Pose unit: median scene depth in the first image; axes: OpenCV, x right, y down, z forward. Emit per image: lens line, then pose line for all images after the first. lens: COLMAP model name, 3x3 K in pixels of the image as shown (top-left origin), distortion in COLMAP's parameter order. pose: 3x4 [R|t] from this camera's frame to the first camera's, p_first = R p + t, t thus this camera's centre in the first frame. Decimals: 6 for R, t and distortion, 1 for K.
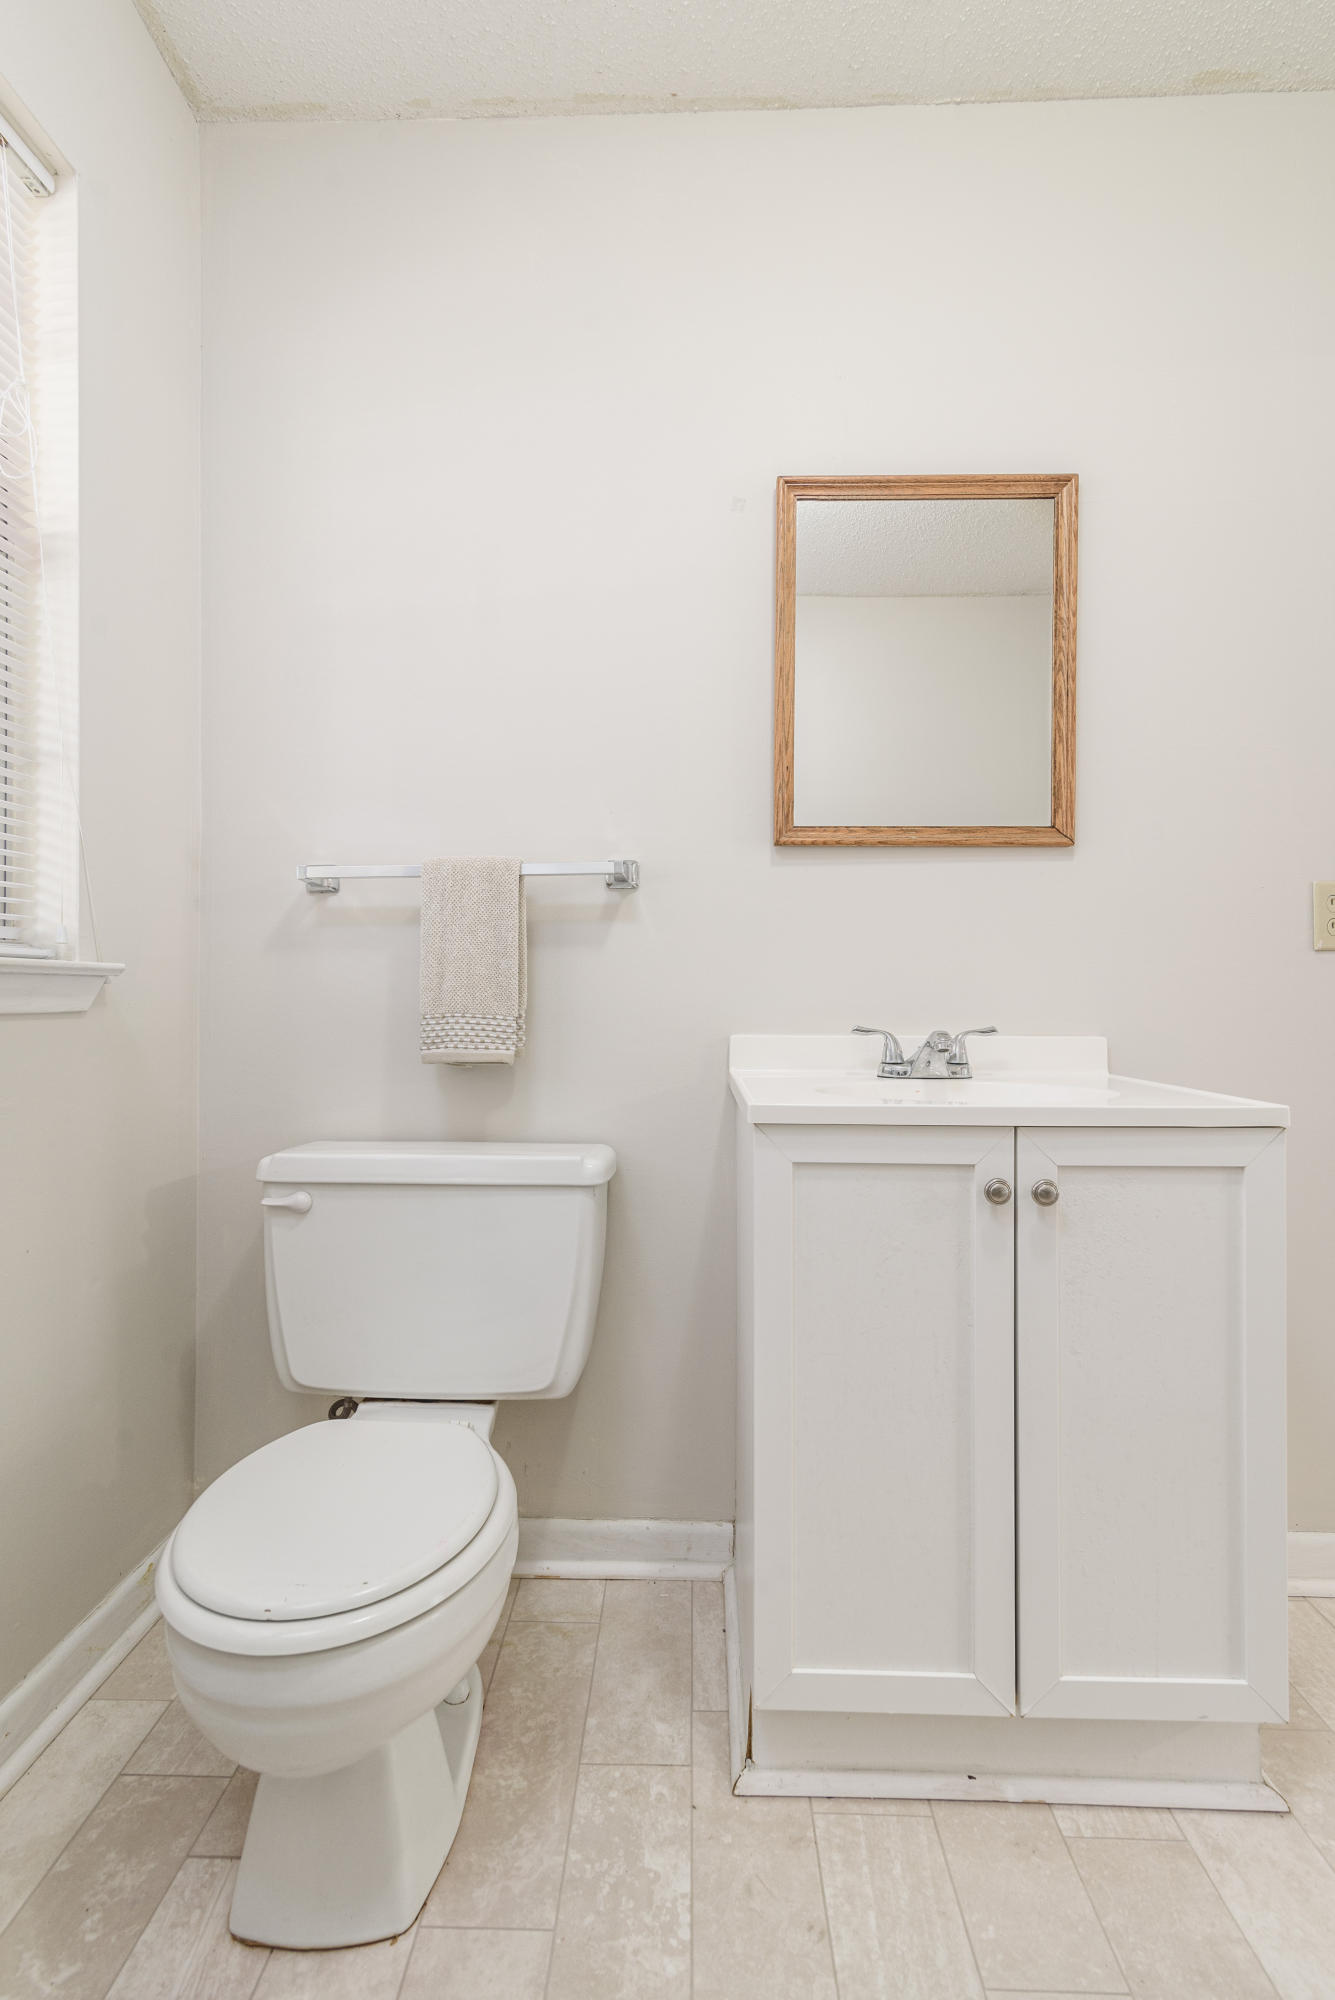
lens RADIAL K [[906.5, 0, 670.4], [0, 906.5, 992.6], [0, 0, 1]] dist [0.016679, -0.000938]
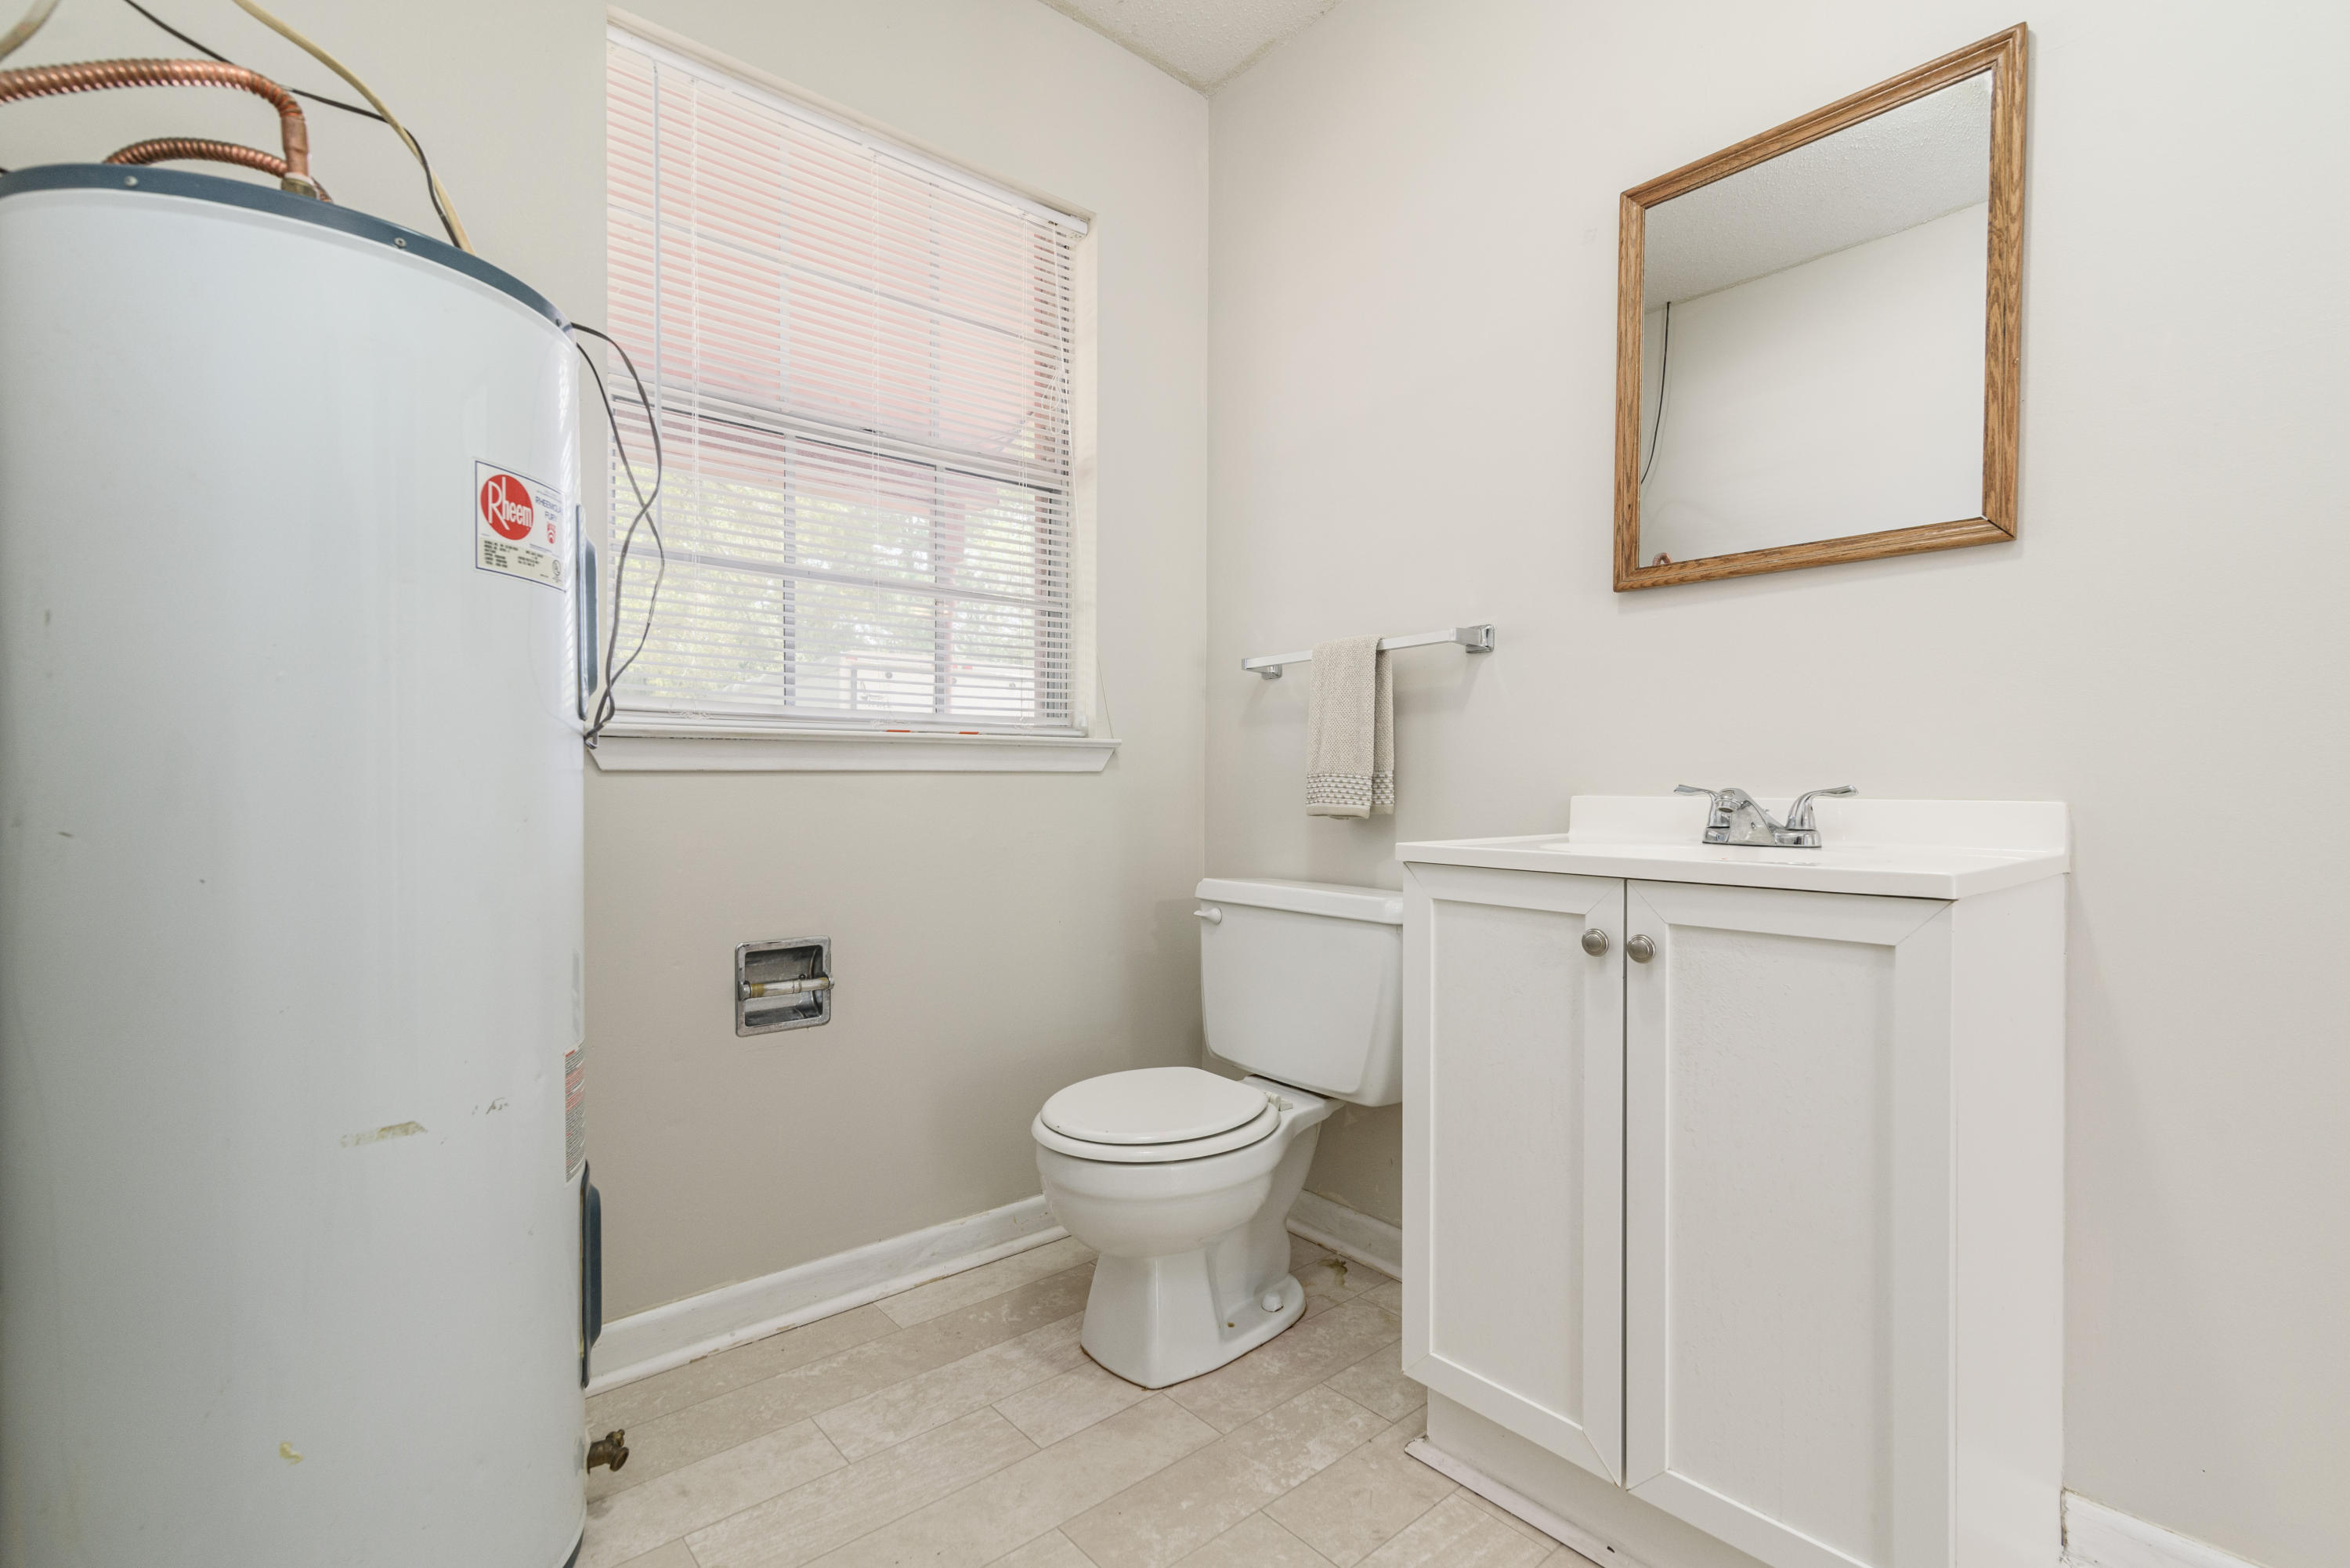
lens RADIAL K [[1065.1, 0, 1201.4], [0, 1065.1, 793.0], [0, 0, 1]] dist [0.016679, -0.000938]
pose [[0.683534, 0.007246, -0.729882, 0.714615], [0.001122, 0.999939, 0.010977, 0.035868], [0.729917, -0.008322, 0.683485, -0.071242]]
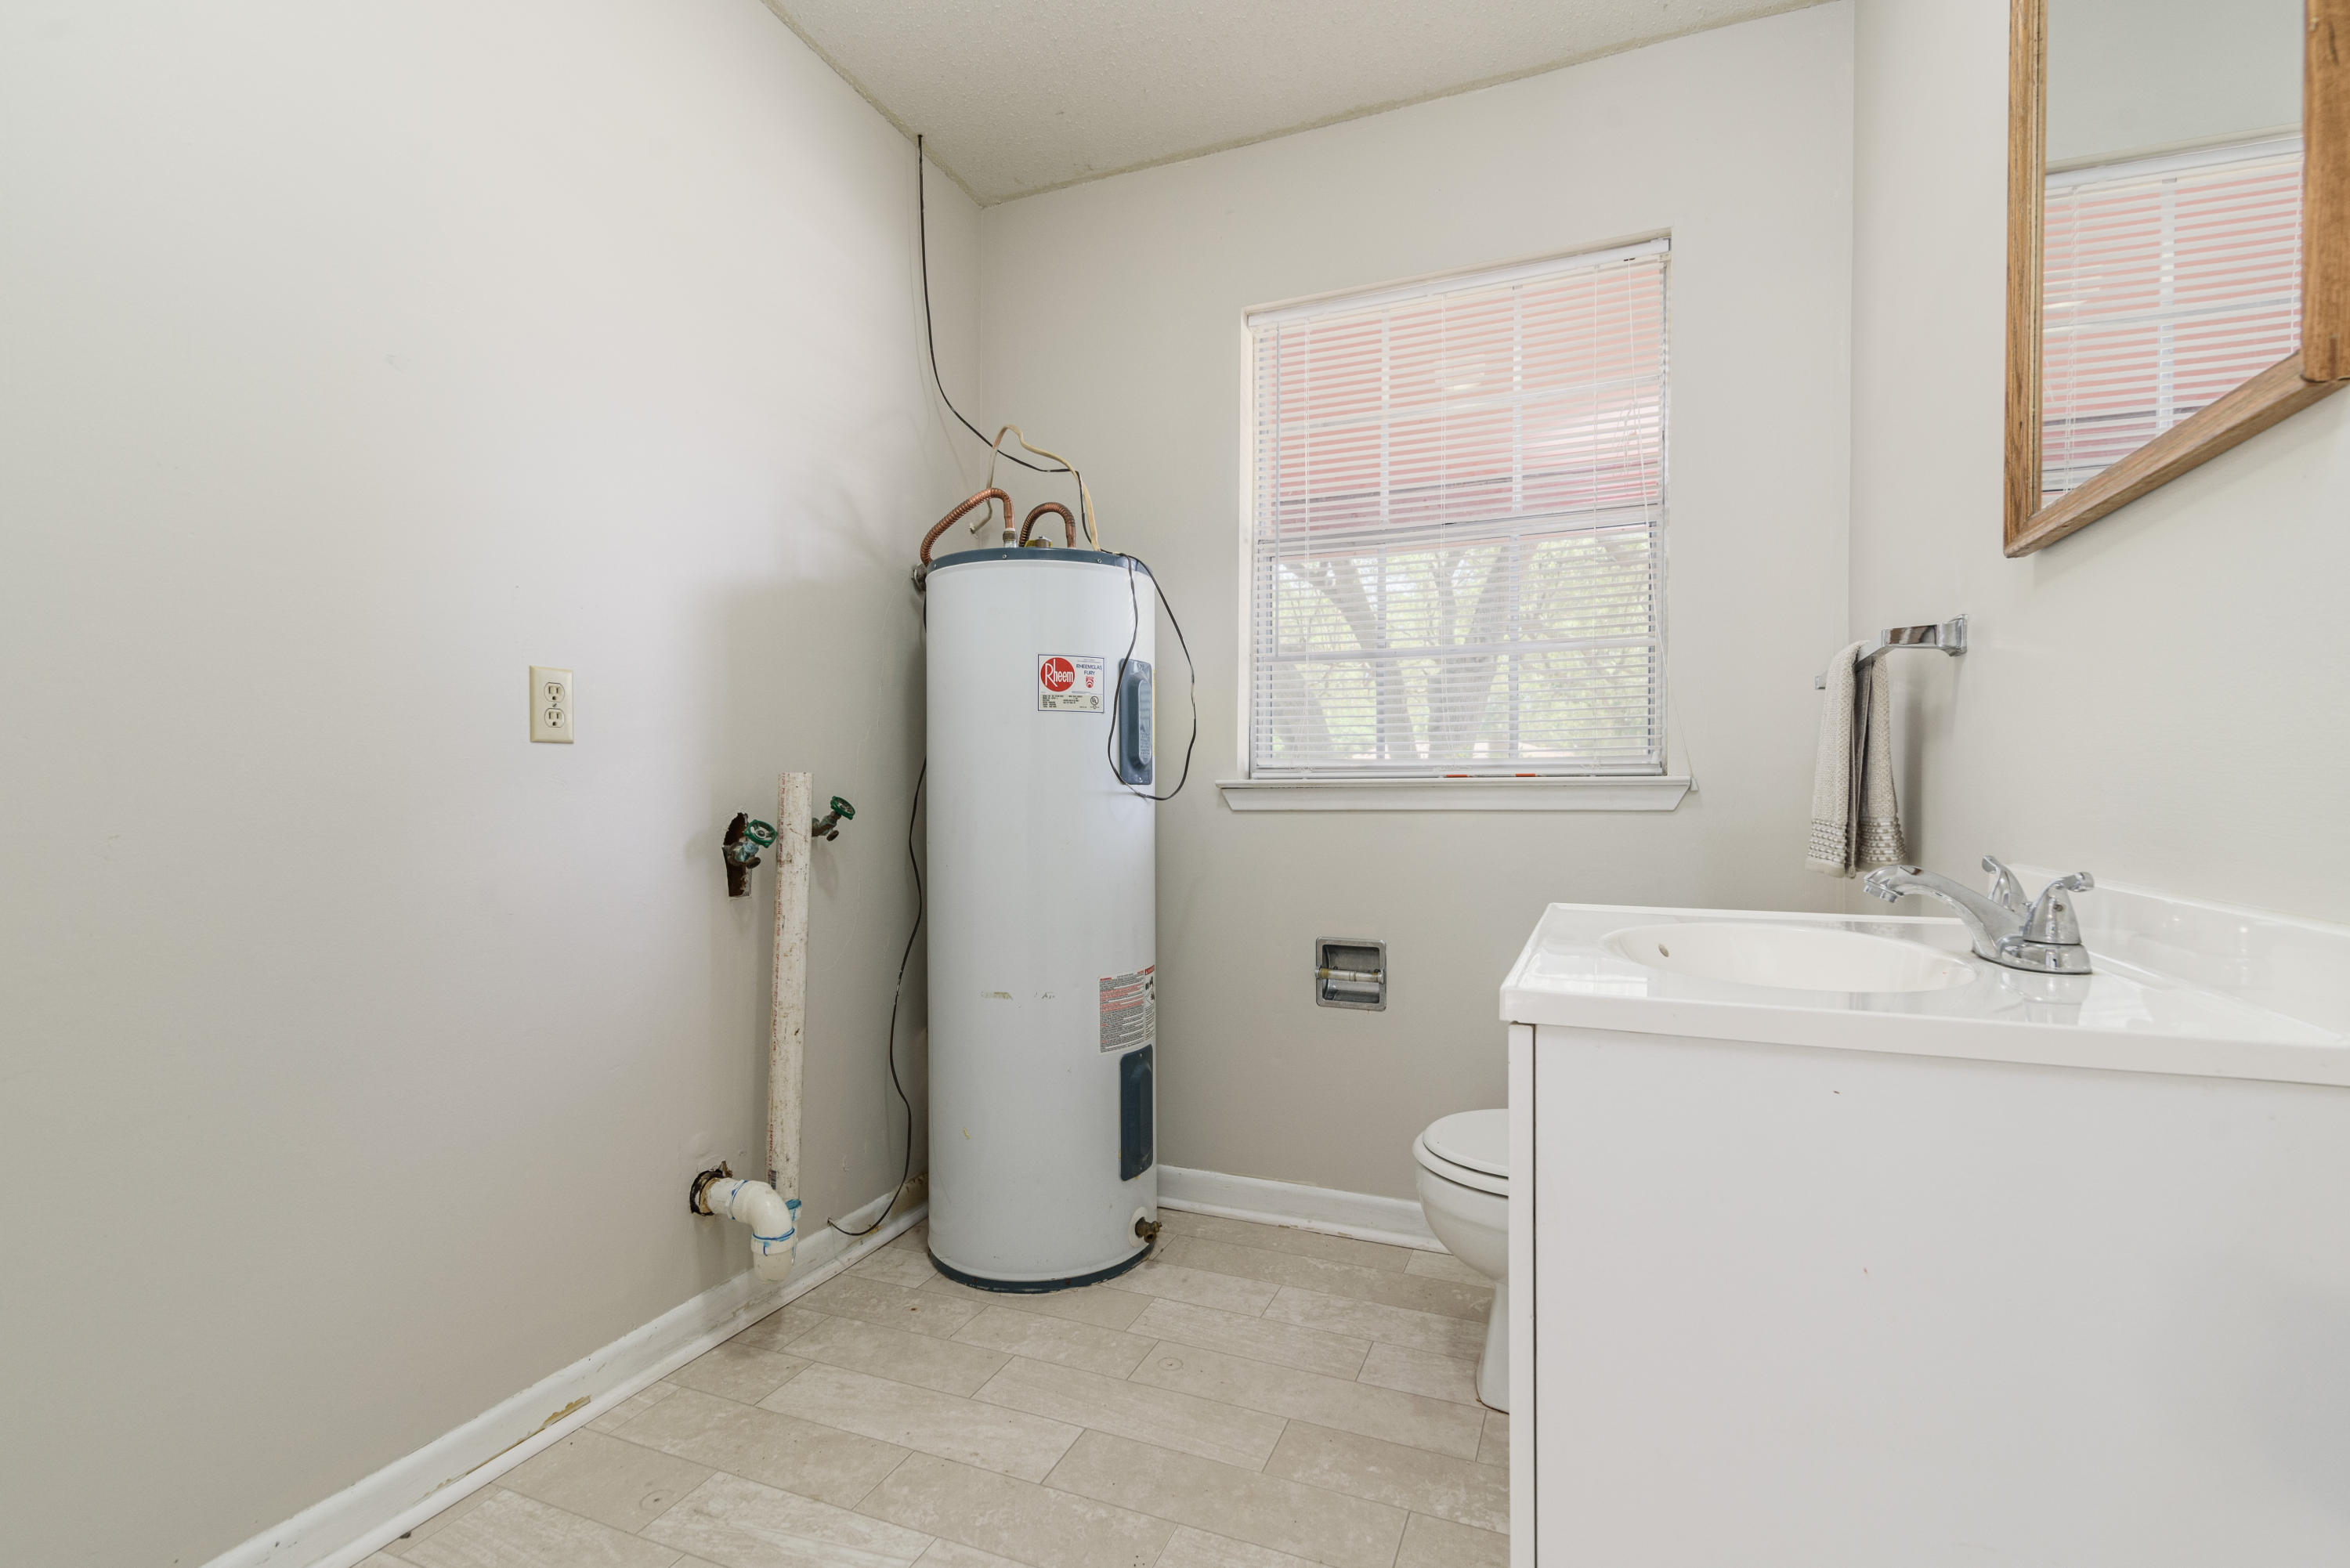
lens RADIAL K [[1065.1, 0, 1201.4], [0, 1065.1, 793.0], [0, 0, 1]] dist [0.016679, -0.000938]
pose [[-0.335050, -0.002585, -0.942197, 1.118643], [0.002155, 0.999992, -0.003510, -0.001289], [0.942198, -0.003207, -0.335041, 0.827331]]
